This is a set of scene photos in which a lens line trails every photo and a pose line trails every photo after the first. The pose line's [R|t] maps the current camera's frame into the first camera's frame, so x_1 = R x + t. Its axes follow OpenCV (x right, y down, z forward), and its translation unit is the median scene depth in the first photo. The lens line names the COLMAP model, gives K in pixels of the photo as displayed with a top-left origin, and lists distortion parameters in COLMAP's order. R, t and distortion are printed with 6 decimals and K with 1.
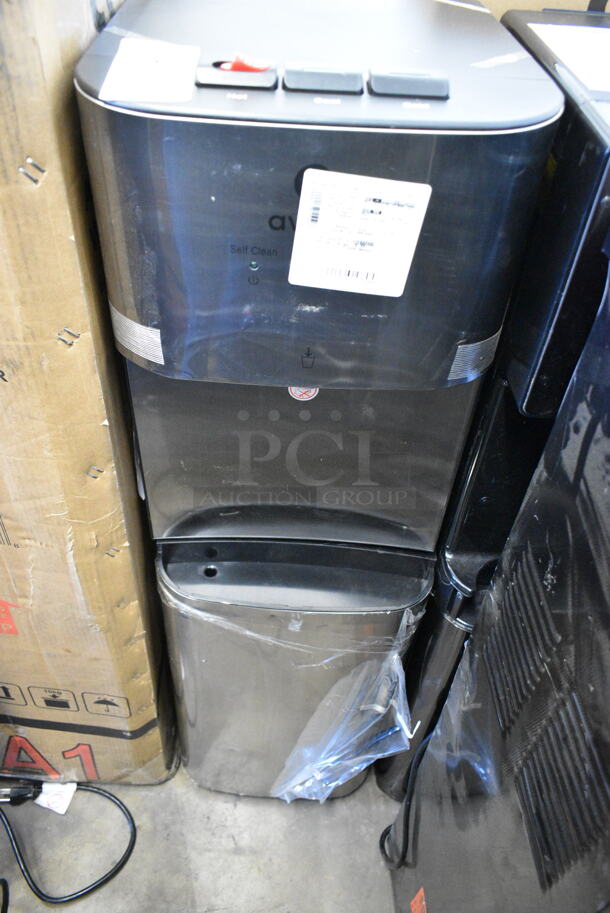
lens RADIAL K [[699.4, 0, 302.4], [0, 699.4, 452.5], [0, 0, 1]] dist [-0.015447, 0.006946]
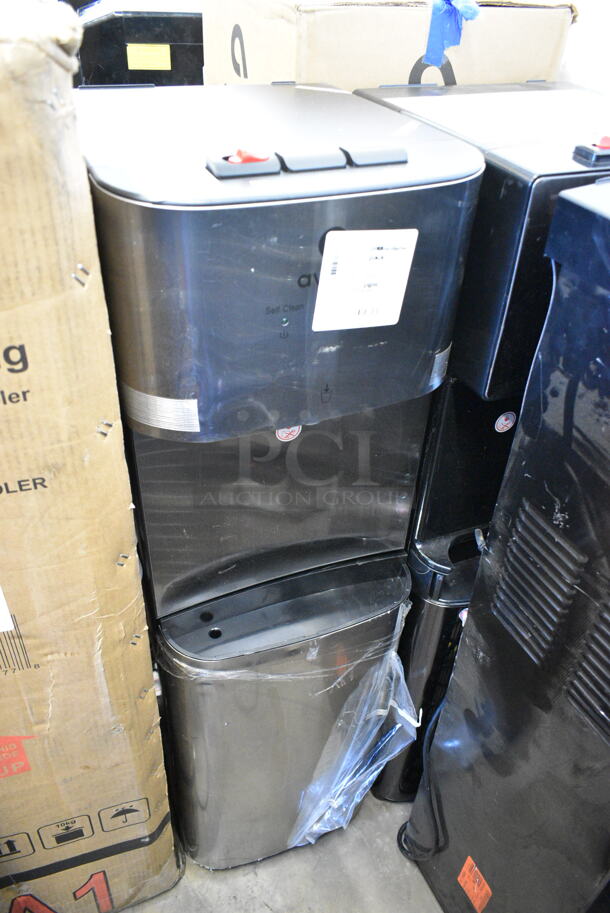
lens RADIAL K [[697.1, 0, 305.1], [0, 697.1, 454.5], [0, 0, 1]] dist [-0.010244, 0.003031]
pose [[0.918154, -0.255500, 0.302843, -0.358836], [0.280899, 0.958786, -0.042724, -0.000316], [-0.279445, 0.124296, 0.952082, -0.057147]]
